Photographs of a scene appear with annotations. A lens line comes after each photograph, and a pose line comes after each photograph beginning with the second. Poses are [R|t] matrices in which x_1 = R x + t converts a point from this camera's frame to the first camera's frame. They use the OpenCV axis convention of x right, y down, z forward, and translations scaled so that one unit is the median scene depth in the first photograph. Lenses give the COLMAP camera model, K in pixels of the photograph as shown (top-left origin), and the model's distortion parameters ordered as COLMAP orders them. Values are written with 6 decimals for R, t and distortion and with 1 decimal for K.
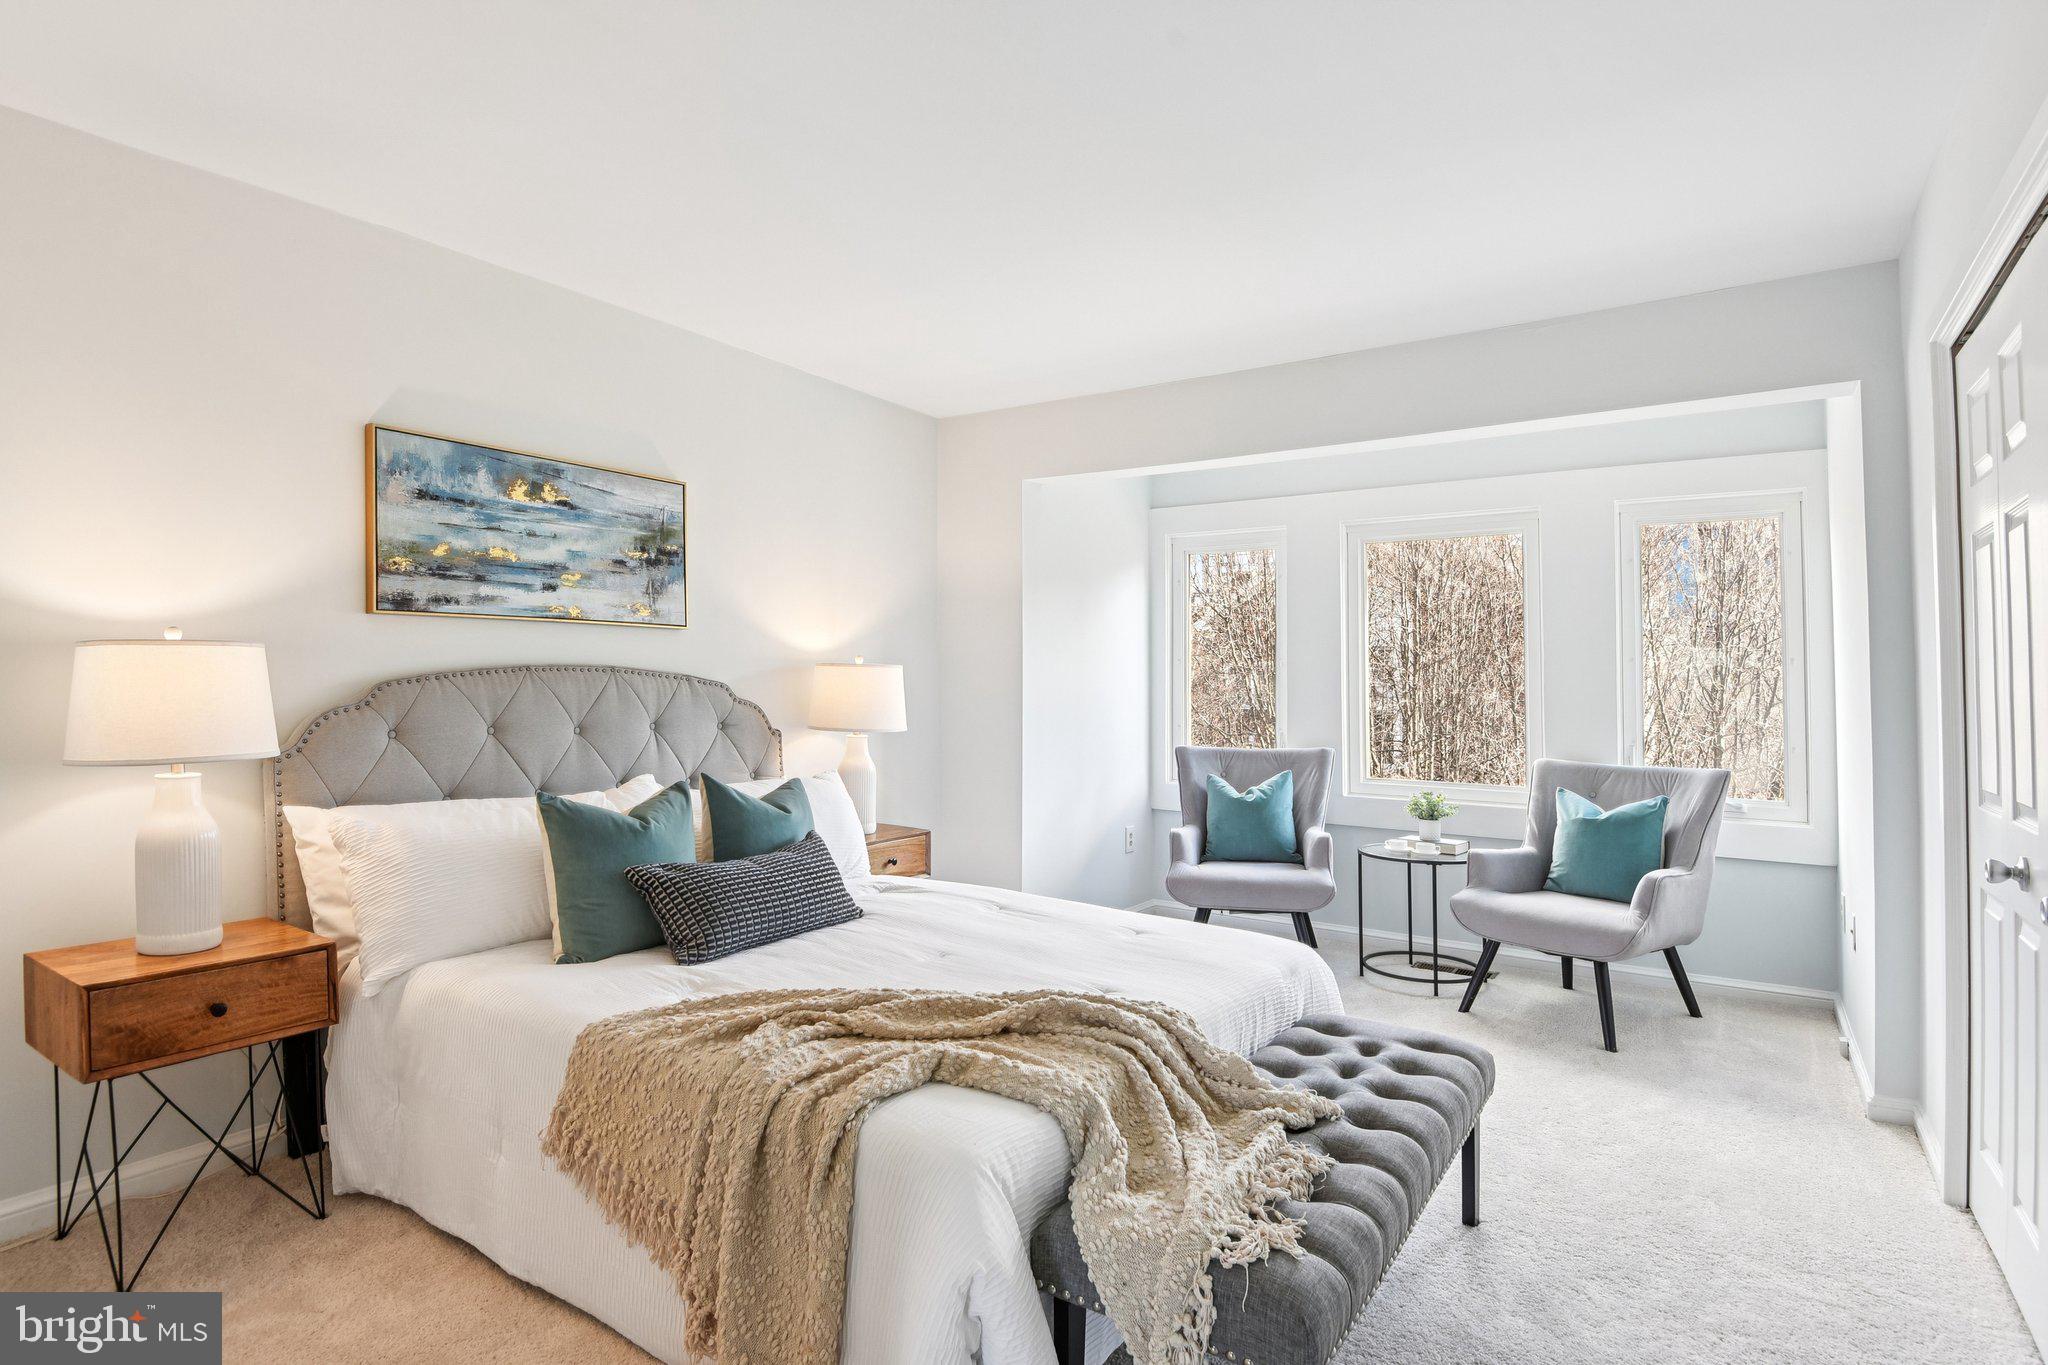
lens RADIAL K [[1049.0, 0, 1017.7], [0, 1049.0, 709.1], [0, 0, 1]] dist [0.001684, -0.028080]
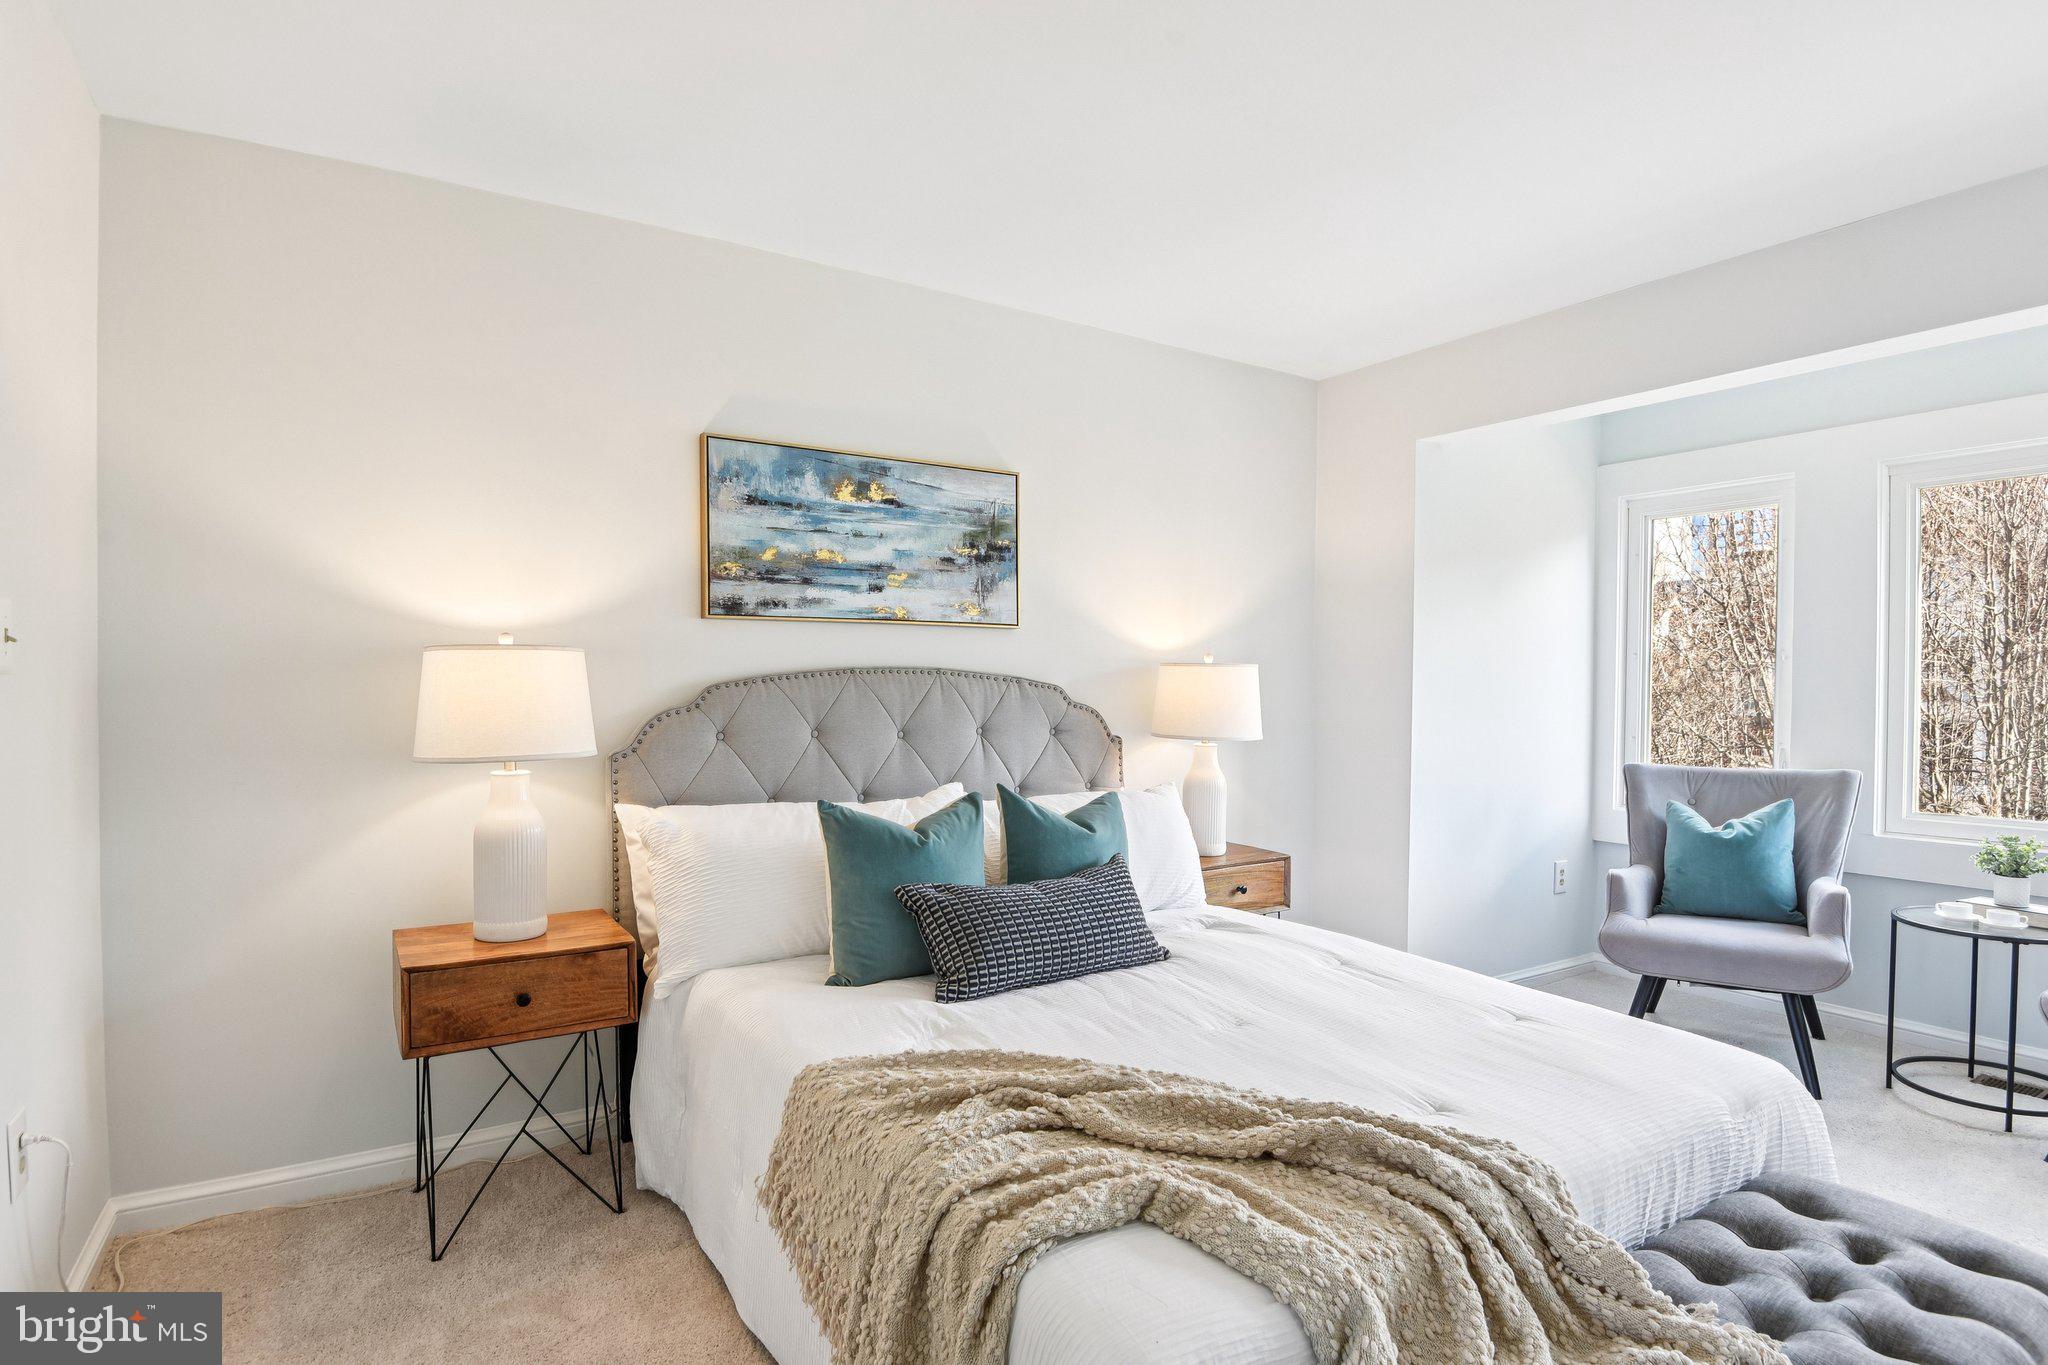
lens RADIAL K [[1056.6, 0, 1028.2], [0, 1056.6, 707.3], [0, 0, 1]] dist [-0.000055, -0.035893]
pose [[0.922477, 0.006024, -0.386004, 0.076565], [-0.007684, 0.999967, -0.002757, -0.003468], [0.385975, 0.005510, 0.922493, 0.162909]]
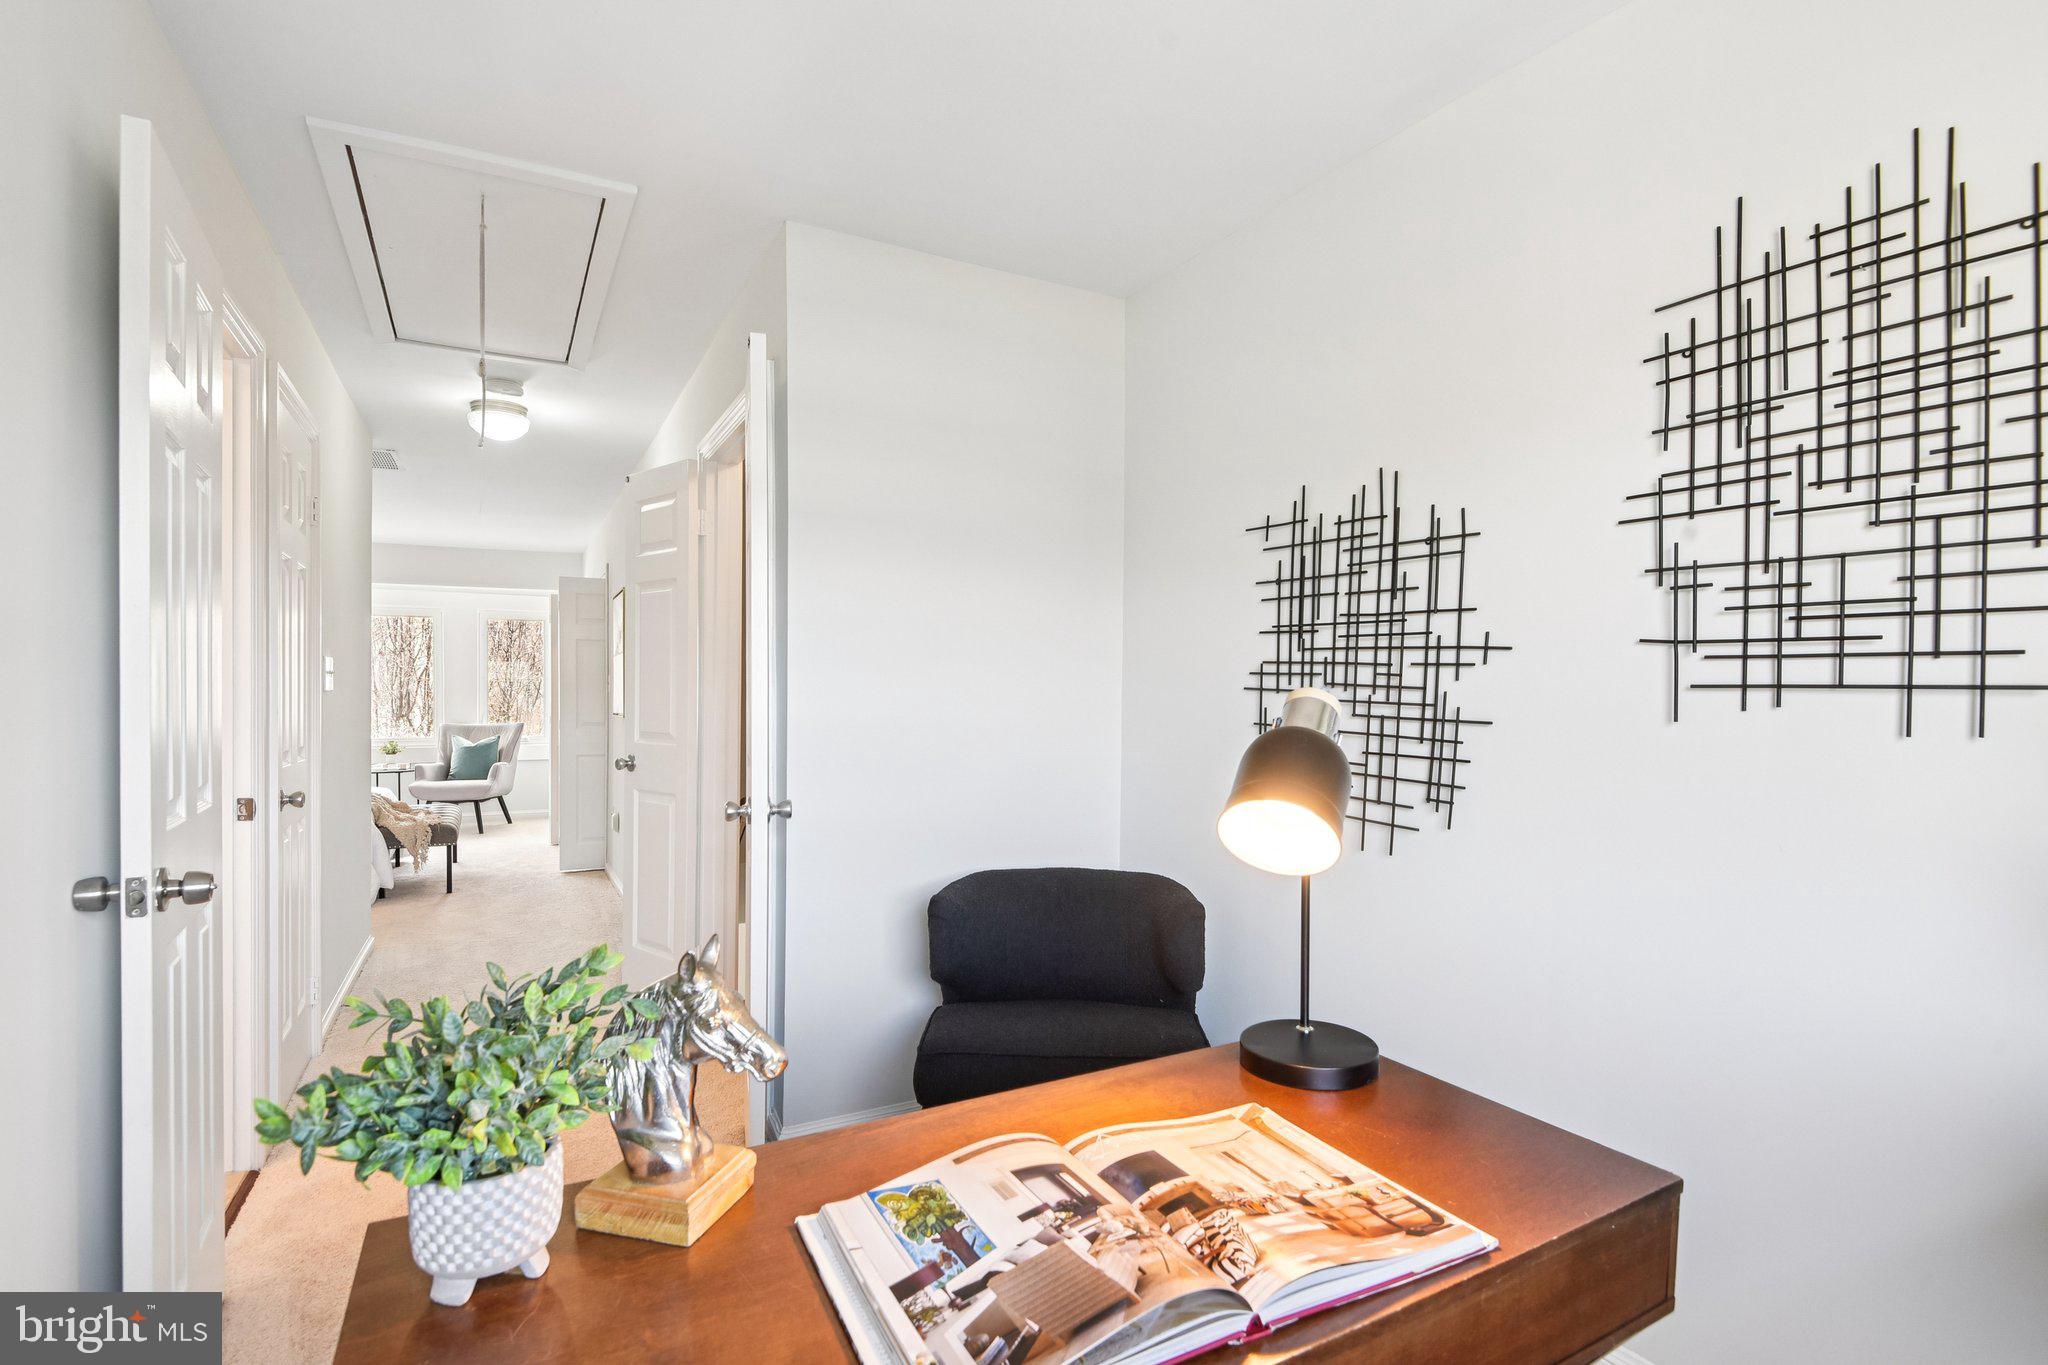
lens RADIAL K [[972.2, 0, 1024.6], [0, 972.2, 699.0], [0, 0, 1]] dist [-0.001381, -0.024777]
pose [[0.448665, -0.011262, 0.893629, -0.572909], [0.018536, 0.999823, 0.003295, 0.006983], [-0.893508, 0.015086, 0.448795, -0.757984]]
